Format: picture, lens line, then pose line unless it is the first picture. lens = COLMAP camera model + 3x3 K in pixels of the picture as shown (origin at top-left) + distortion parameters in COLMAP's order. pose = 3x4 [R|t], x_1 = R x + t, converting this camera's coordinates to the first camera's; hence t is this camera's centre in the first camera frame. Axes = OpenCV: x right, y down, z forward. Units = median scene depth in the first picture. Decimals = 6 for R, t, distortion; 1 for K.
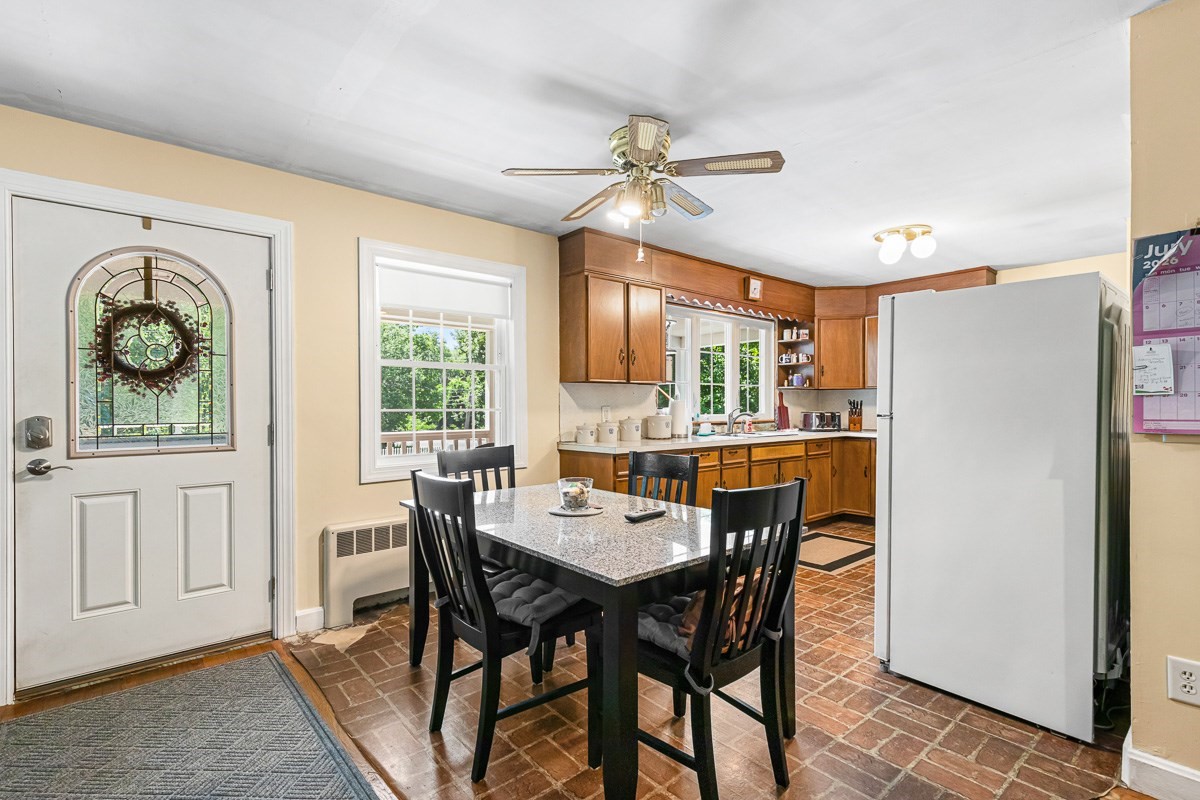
lens RADIAL K [[557.4, 0, 608.8], [0, 557.4, 404.2], [0, 0, 1]] dist [0.001956, 0.000321]
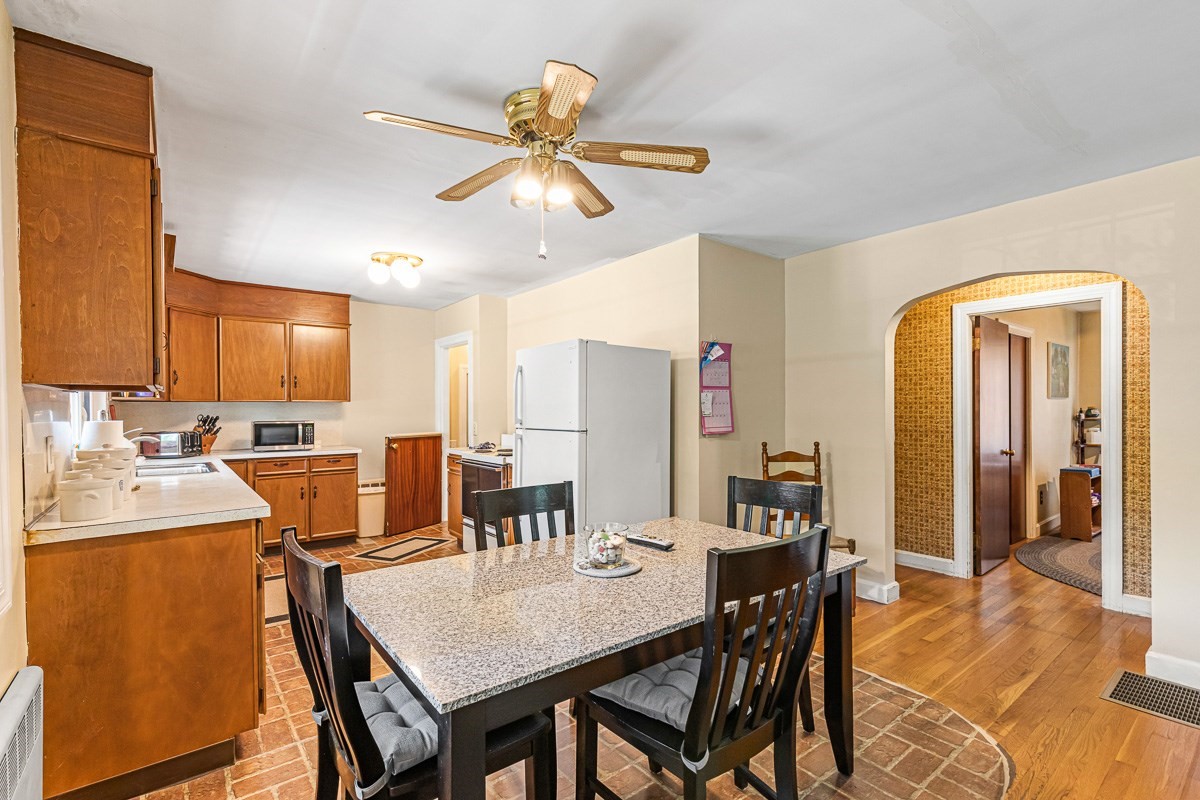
lens RADIAL K [[541.4, 0, 598.1], [0, 541.4, 404.8], [0, 0, 1]] dist [0.004096, 0.000204]
pose [[0.048209, 0.011498, 0.998771, -0.497269], [0.004455, 0.999921, -0.011727, -0.016766], [-0.998827, 0.005015, 0.048154, 0.589480]]
